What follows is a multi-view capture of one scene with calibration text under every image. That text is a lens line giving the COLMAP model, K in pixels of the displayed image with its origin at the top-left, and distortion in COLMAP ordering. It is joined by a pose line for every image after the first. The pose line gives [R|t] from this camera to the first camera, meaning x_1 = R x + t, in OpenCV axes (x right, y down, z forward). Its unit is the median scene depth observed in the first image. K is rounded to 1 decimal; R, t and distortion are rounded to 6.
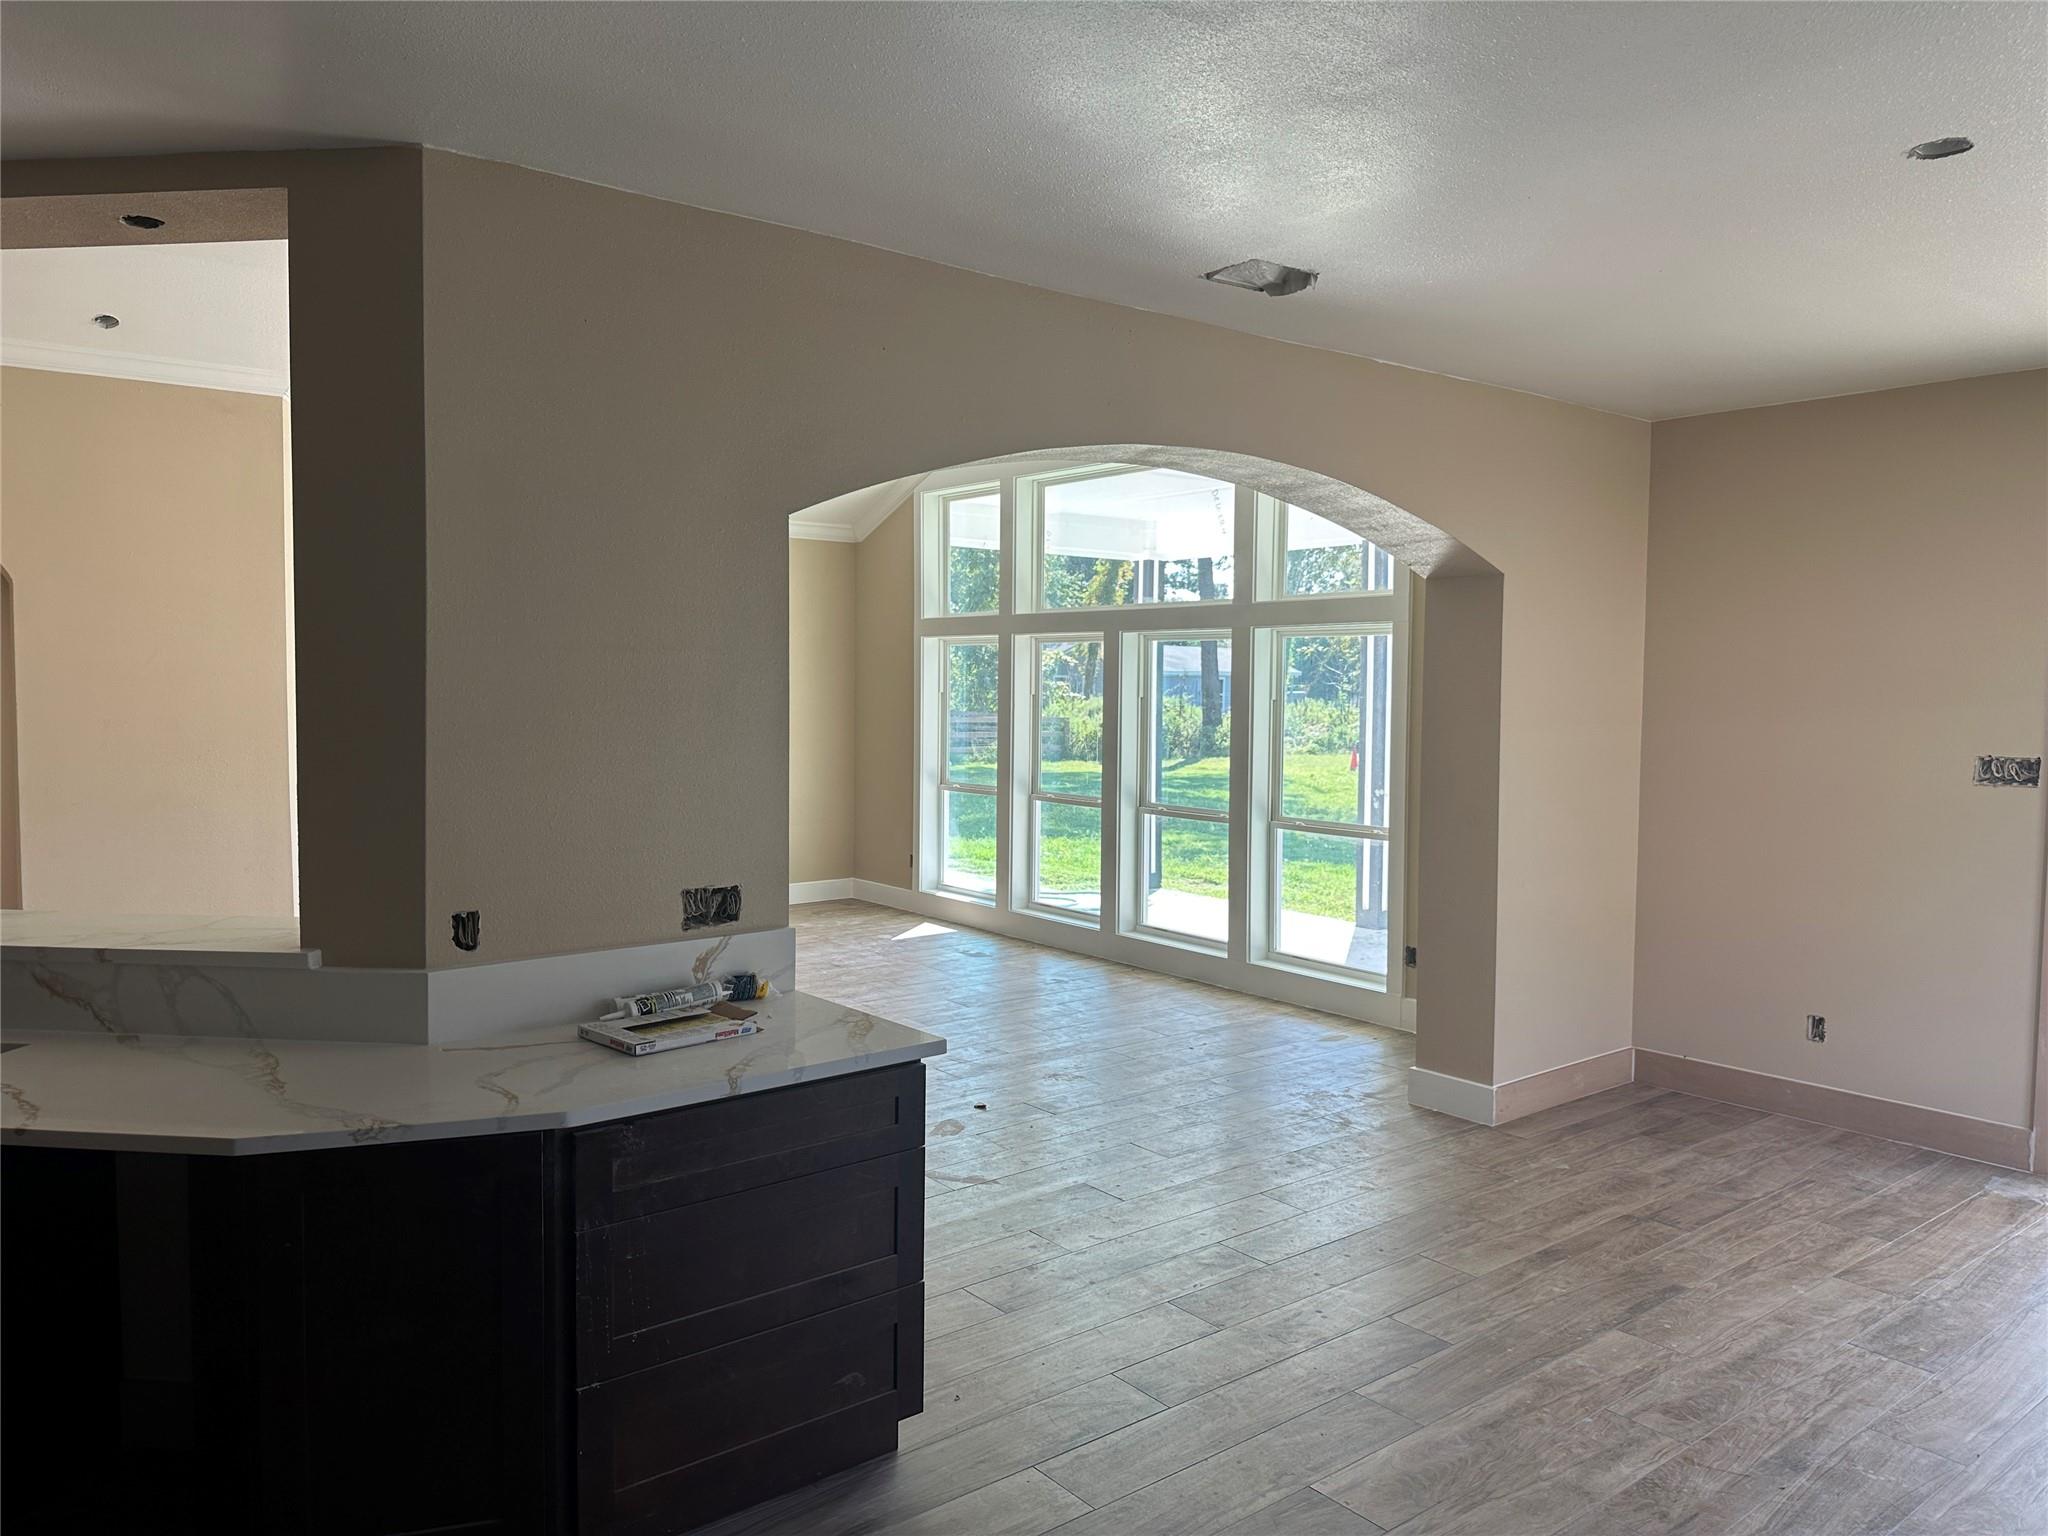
lens RADIAL K [[1429.5, 0, 1024.0], [0, 1429.5, 768.0], [0, 0, 1]] dist [0.111117, -0.151468]
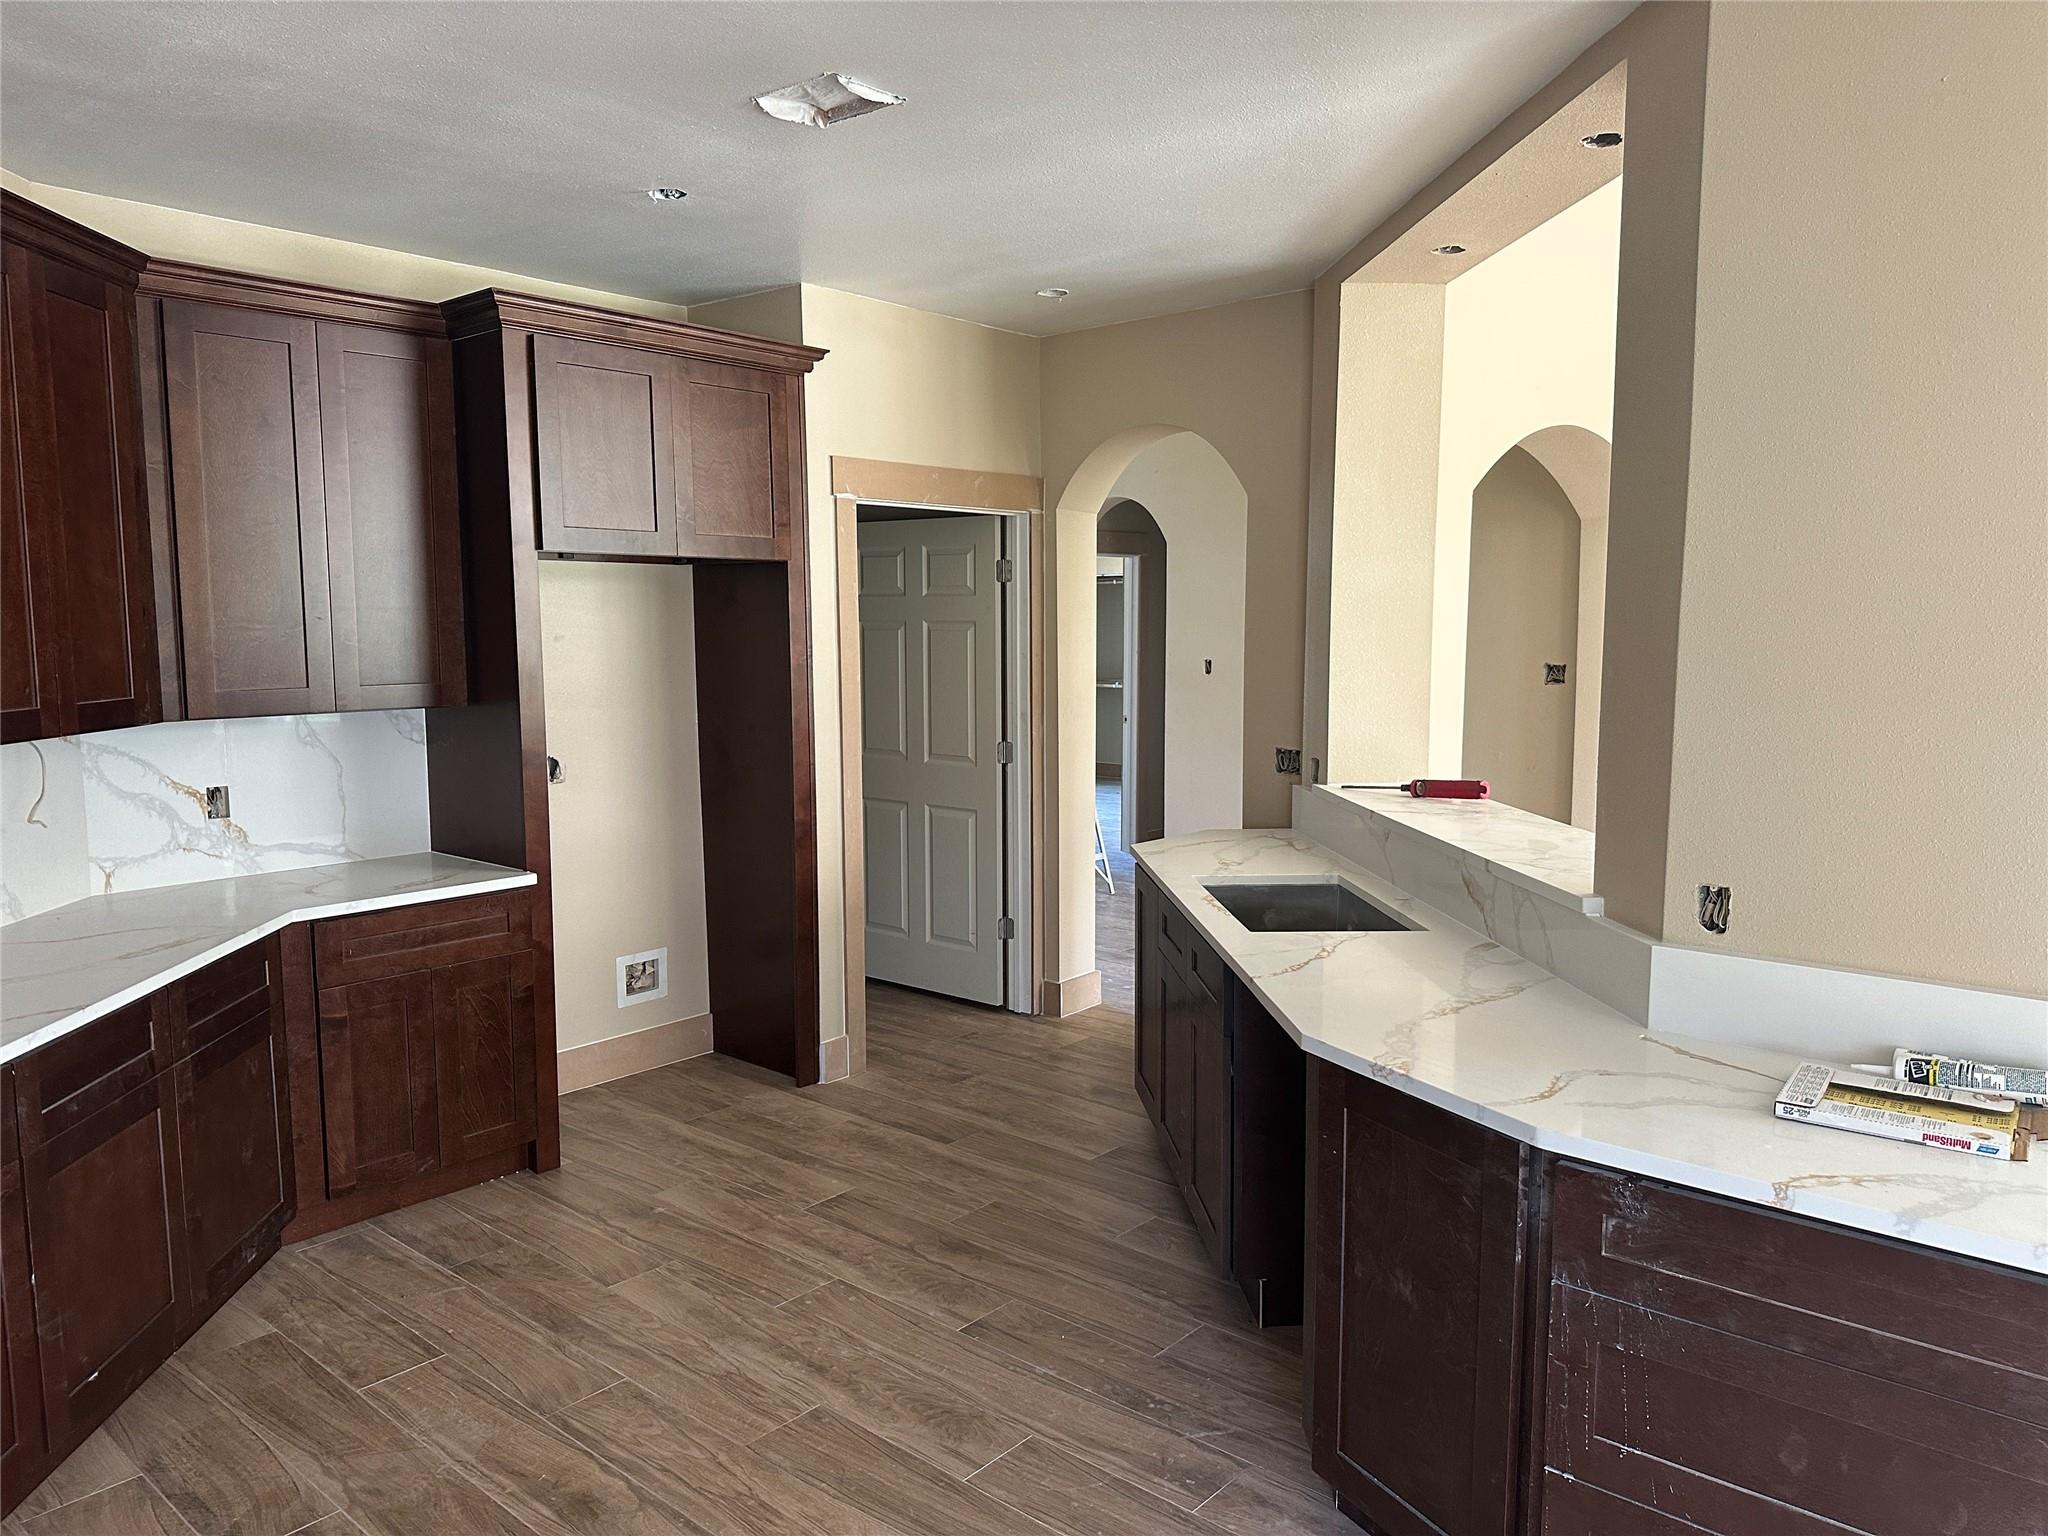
lens RADIAL K [[1430.8, 0, 1024.0], [0, 1430.8, 768.0], [0, 0, 1]] dist [0.069683, -0.094331]
pose [[0.184862, 0.095699, -0.978094, 0.141304], [-0.060576, 0.994465, 0.085852, -0.005569], [0.980896, 0.043378, 0.189636, 0.193497]]
